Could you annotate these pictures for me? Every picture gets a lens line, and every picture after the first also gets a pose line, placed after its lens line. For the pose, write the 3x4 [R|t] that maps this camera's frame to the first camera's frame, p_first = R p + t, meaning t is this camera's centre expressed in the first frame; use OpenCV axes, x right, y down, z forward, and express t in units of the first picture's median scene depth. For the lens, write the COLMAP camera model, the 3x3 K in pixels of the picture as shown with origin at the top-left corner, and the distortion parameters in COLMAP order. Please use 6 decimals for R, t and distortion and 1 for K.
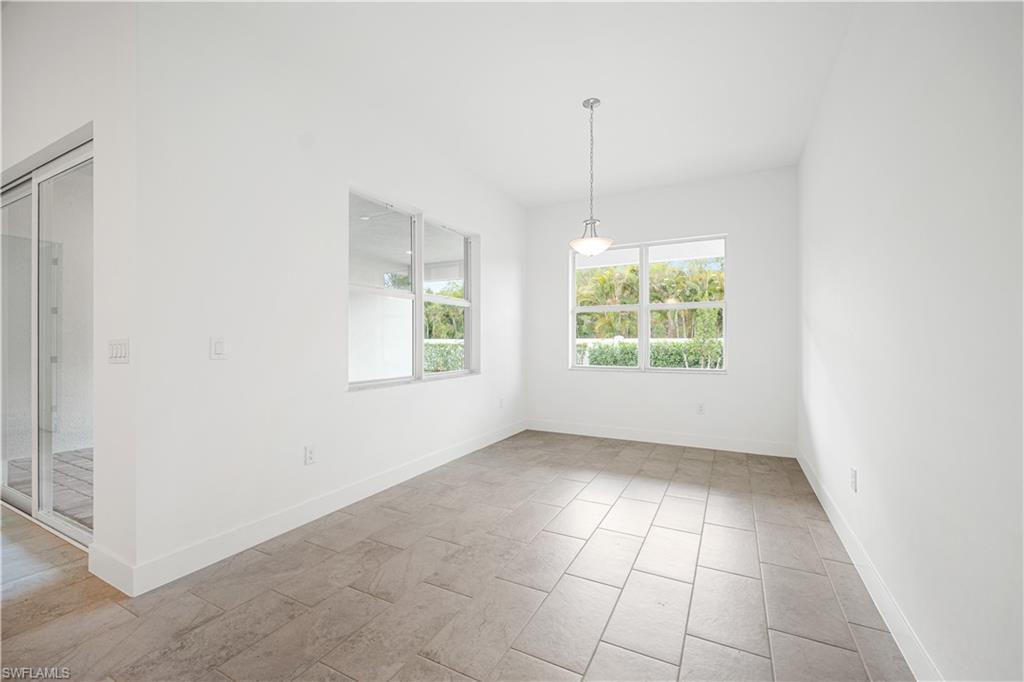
lens RADIAL K [[423.0, 0, 512.0], [0, 423.0, 334.3], [0, 0, 1]] dist [0.001329, -0.000007]
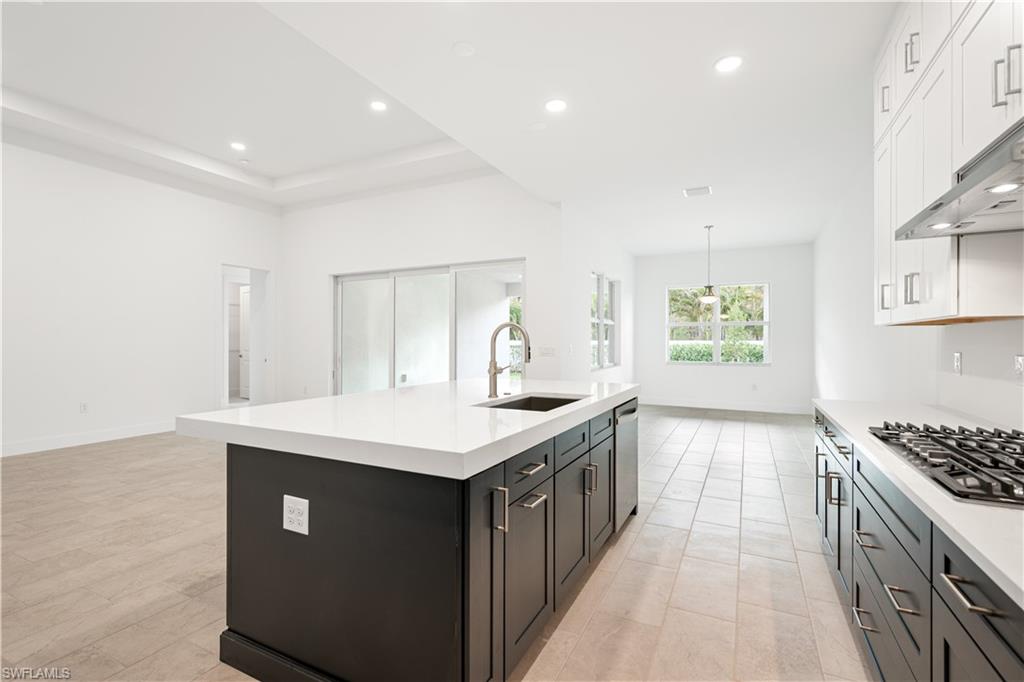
lens RADIAL K [[457.5, 0, 510.6], [0, 457.5, 347.2], [0, 0, 1]] dist [0.001302, 0.000097]
pose [[0.999989, -0.003285, 0.003326, -0.438768], [0.003196, 0.999648, 0.026326, -0.022603], [-0.003411, -0.026315, 0.999648, -0.668055]]
